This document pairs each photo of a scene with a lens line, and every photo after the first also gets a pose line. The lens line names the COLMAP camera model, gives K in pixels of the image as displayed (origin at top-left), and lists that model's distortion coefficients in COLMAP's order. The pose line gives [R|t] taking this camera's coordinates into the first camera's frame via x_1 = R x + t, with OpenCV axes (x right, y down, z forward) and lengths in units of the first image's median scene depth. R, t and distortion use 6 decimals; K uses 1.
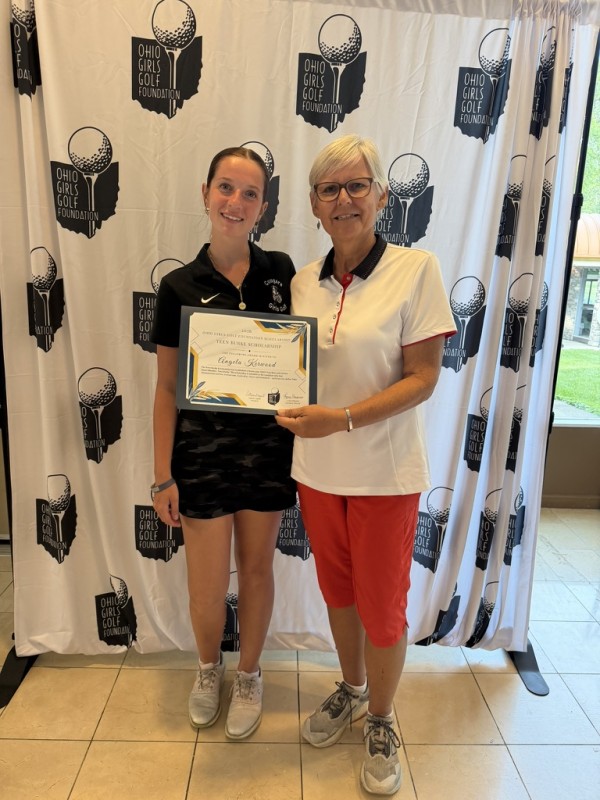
lens RADIAL K [[570.0, 0, 293.1], [0, 570.0, 403.5], [0, 0, 1]] dist [0.001983, -0.016689]
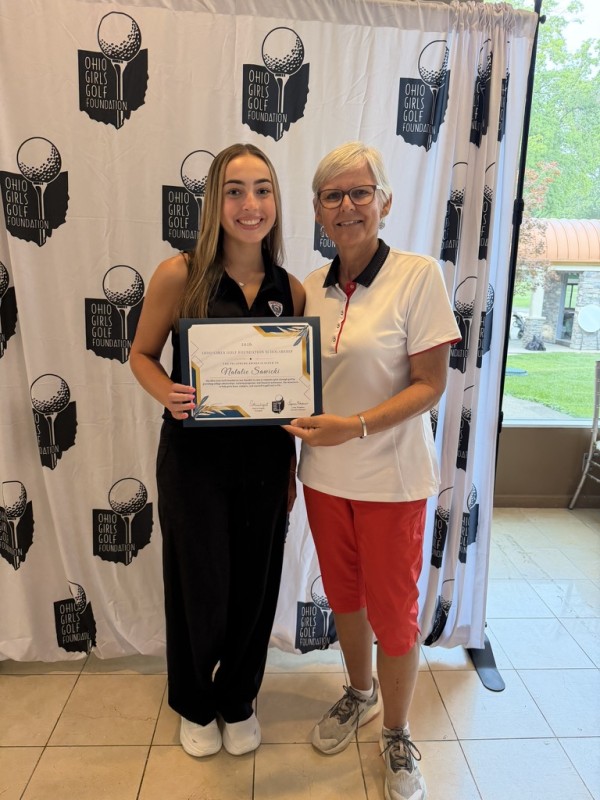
lens RADIAL K [[570.0, 0, 296.7], [0, 570.0, 401.1], [0, 0, 1]] dist [0.001983, -0.016689]
pose [[0.999640, -0.014633, 0.022502, 0.069817], [0.014999, 0.999756, -0.016186, 0.007917], [-0.022260, 0.016518, 0.999616, -0.017066]]
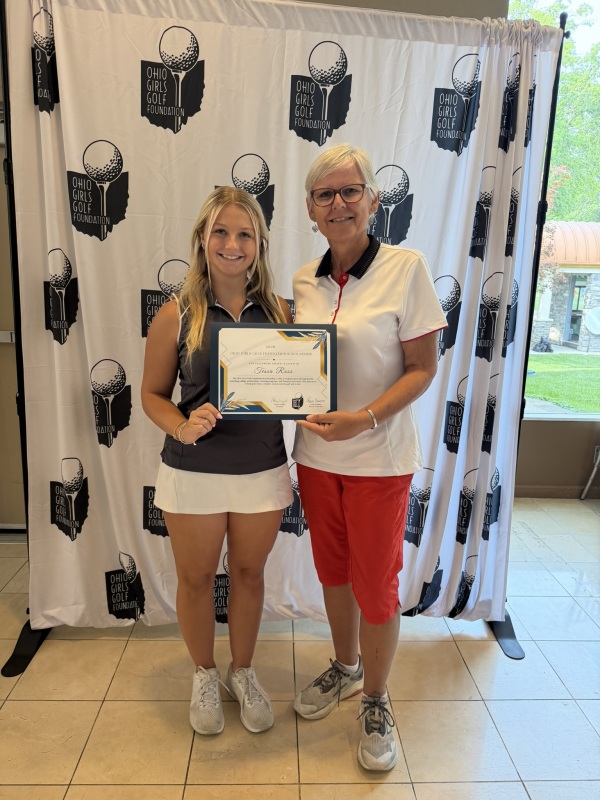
lens RADIAL K [[570.0, 0, 298.5], [0, 570.0, 402.1], [0, 0, 1]] dist [0.001983, -0.016689]
pose [[0.999829, -0.005442, 0.017702, 0.001116], [0.005729, 0.999852, -0.016193, 0.040225], [-0.017611, 0.016292, 0.999712, -0.098780]]
